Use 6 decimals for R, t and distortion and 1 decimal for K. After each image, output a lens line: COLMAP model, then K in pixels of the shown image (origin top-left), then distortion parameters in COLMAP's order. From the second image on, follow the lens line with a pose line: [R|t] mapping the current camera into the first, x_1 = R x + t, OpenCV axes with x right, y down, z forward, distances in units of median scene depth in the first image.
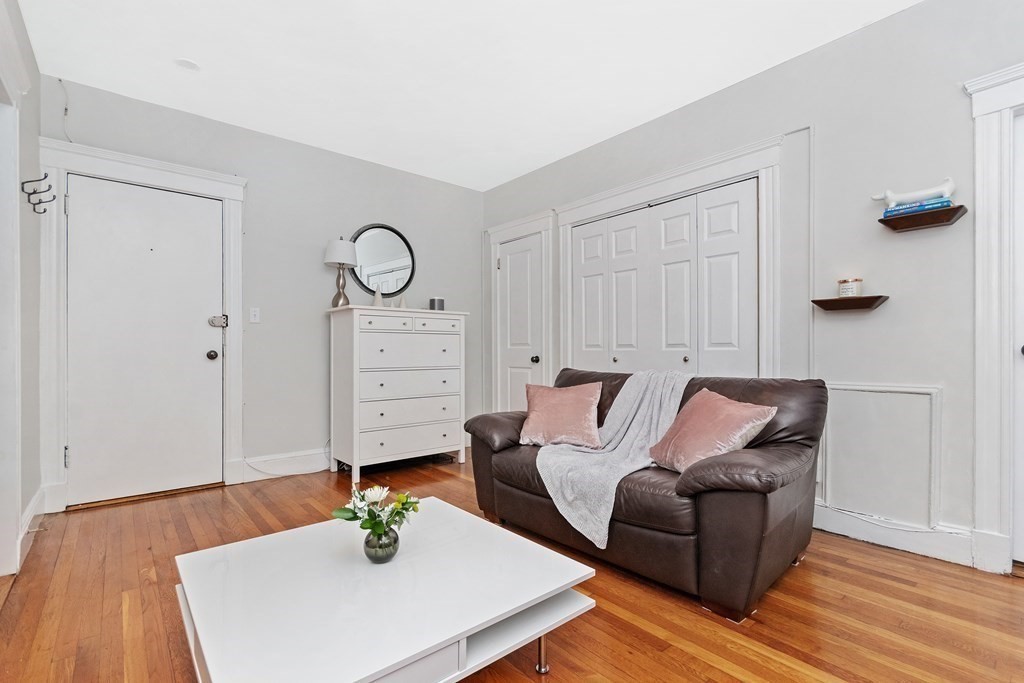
lens RADIAL K [[475.5, 0, 518.2], [0, 475.5, 347.6], [0, 0, 1]] dist [-0.000316, -0.000078]
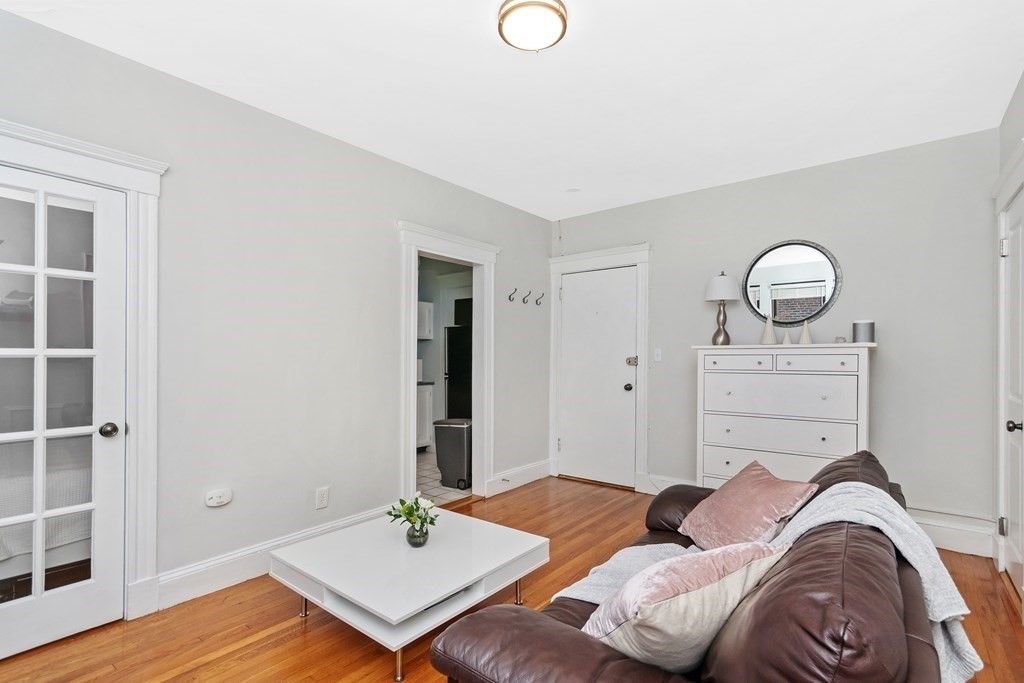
lens RADIAL K [[475.5, 0, 516.6], [0, 475.5, 347.7], [0, 0, 1]] dist [-0.000316, -0.000078]
pose [[0.196400, -0.015458, -0.980402, 0.511491], [0.002313, 0.999880, -0.015302, -0.065242], [0.980521, 0.000737, 0.196412, 0.403102]]
